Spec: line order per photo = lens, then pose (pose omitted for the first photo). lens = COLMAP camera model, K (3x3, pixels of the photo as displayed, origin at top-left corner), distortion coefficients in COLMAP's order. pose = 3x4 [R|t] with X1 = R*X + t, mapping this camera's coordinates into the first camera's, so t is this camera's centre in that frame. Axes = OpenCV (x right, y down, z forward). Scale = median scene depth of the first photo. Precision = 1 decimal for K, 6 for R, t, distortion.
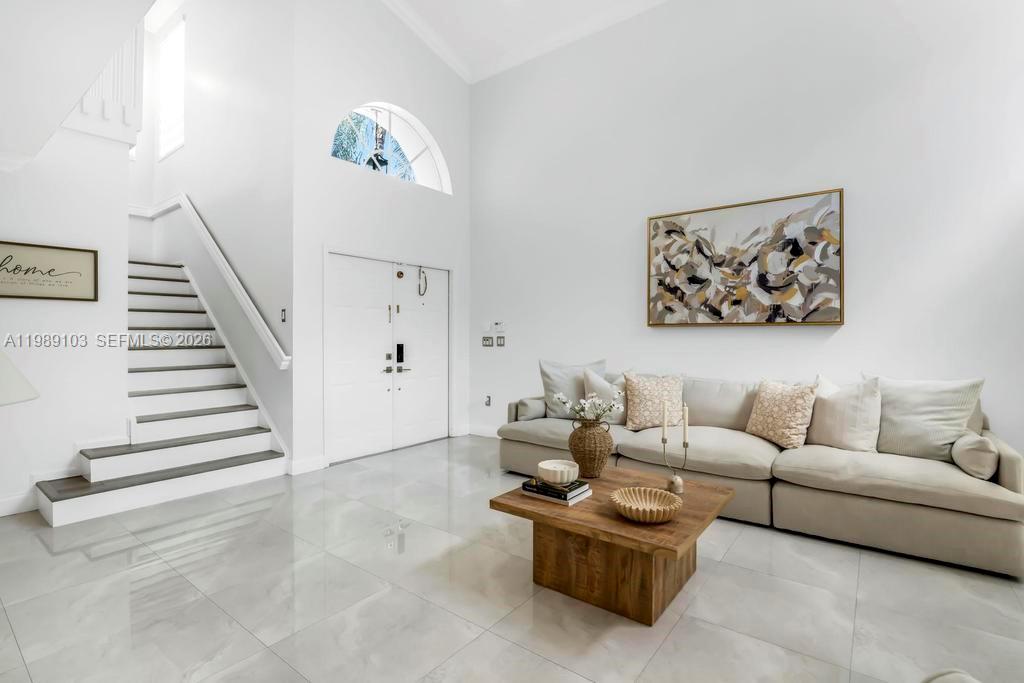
lens RADIAL K [[479.9, 0, 522.5], [0, 479.9, 343.7], [0, 0, 1]] dist [-0.016811, 0.000118]
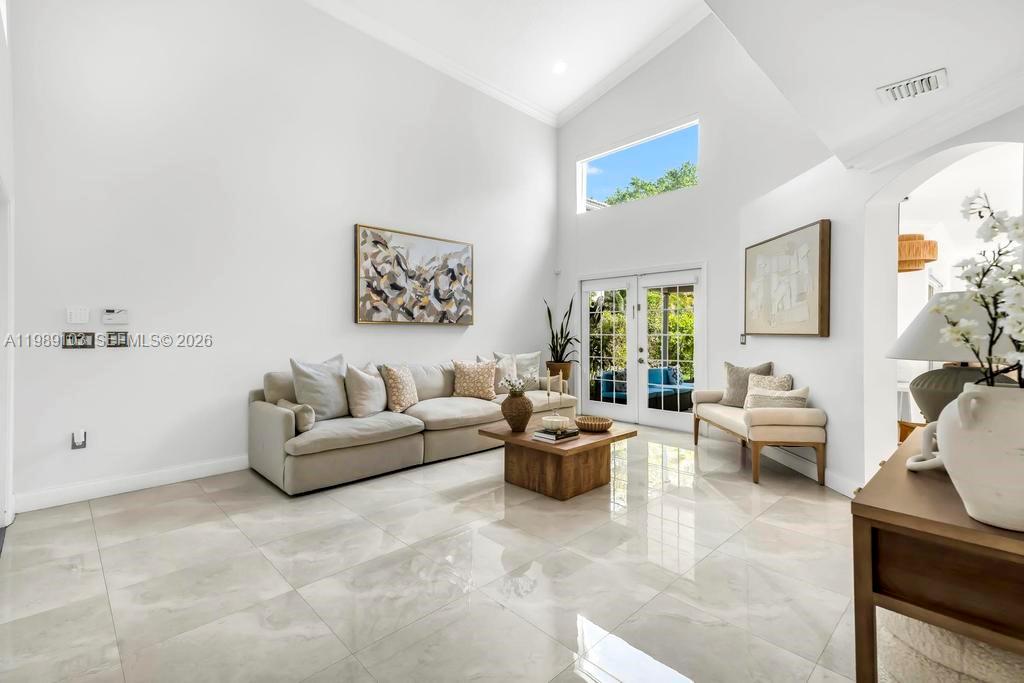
lens RADIAL K [[451.5, 0, 514.3], [0, 451.5, 337.2], [0, 0, 1]] dist [0.031921, -0.000430]
pose [[0.155248, -0.009024, 0.987834, -0.781363], [0.014601, 0.999870, 0.006839, -0.006124], [-0.987768, 0.013362, 0.155359, 0.533690]]
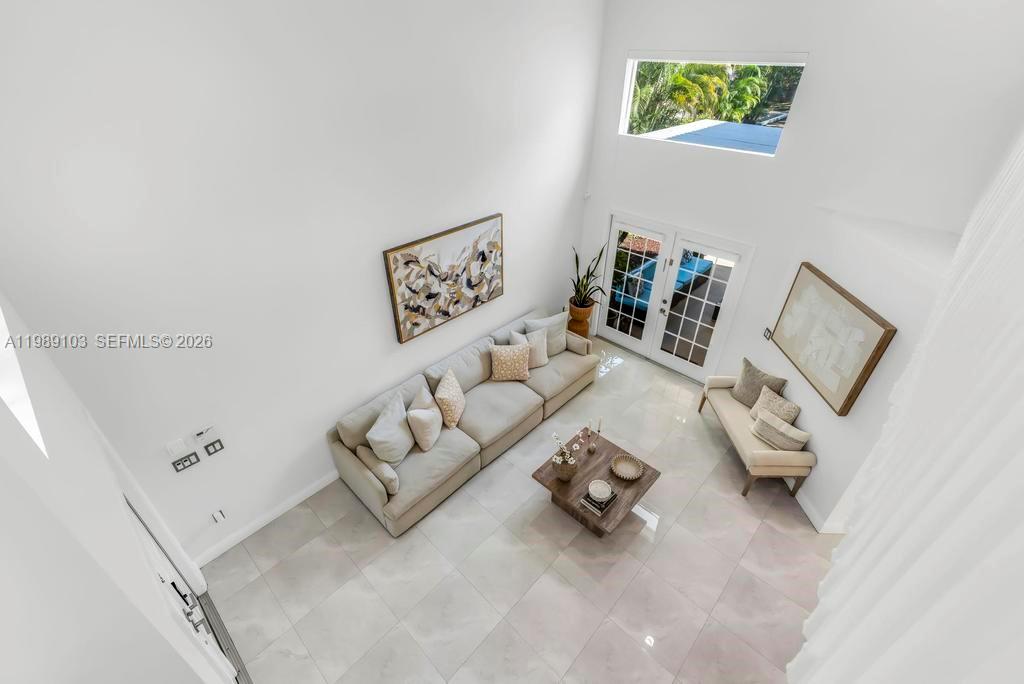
lens RADIAL K [[448.6, 0, 513.1], [0, 448.6, 343.1], [0, 0, 1]] dist [0.029636, 0.000087]
pose [[0.117153, -0.557815, 0.821656, -0.627181], [0.010576, 0.828007, 0.560618, -0.688330], [-0.993058, -0.056989, 0.102903, 0.697544]]
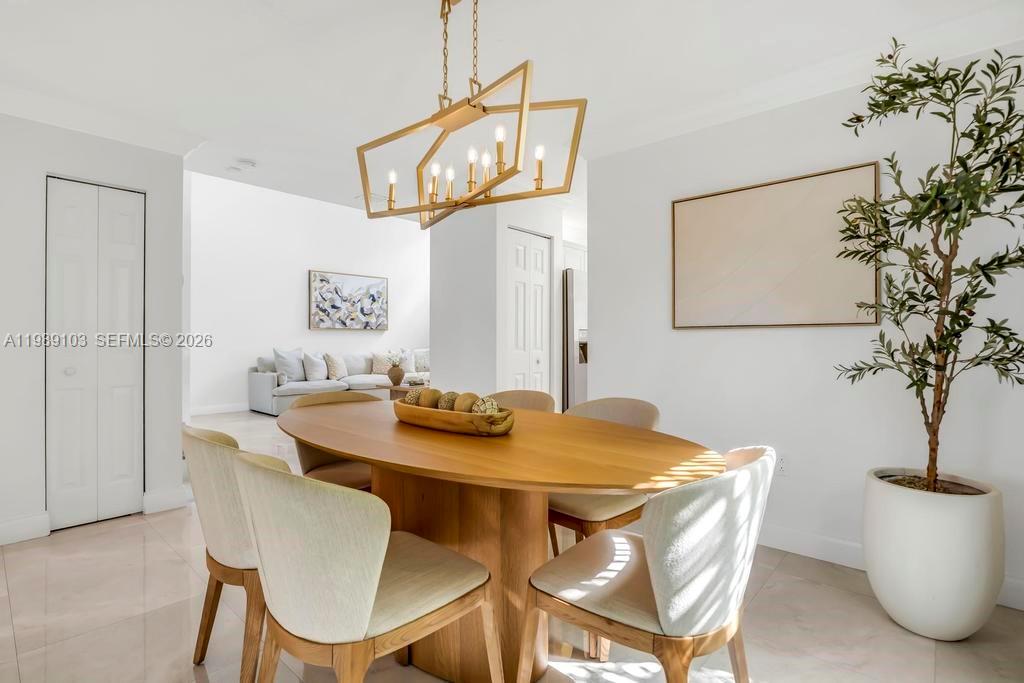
lens RADIAL K [[478.8, 0, 520.6], [0, 478.8, 336.2], [0, 0, 1]] dist [0.003468, 0.000107]
pose [[0.076950, 0.010861, 0.996976, -1.645221], [0.023039, 0.999654, -0.012668, 0.035437], [-0.996769, 0.023944, 0.076673, 0.070757]]
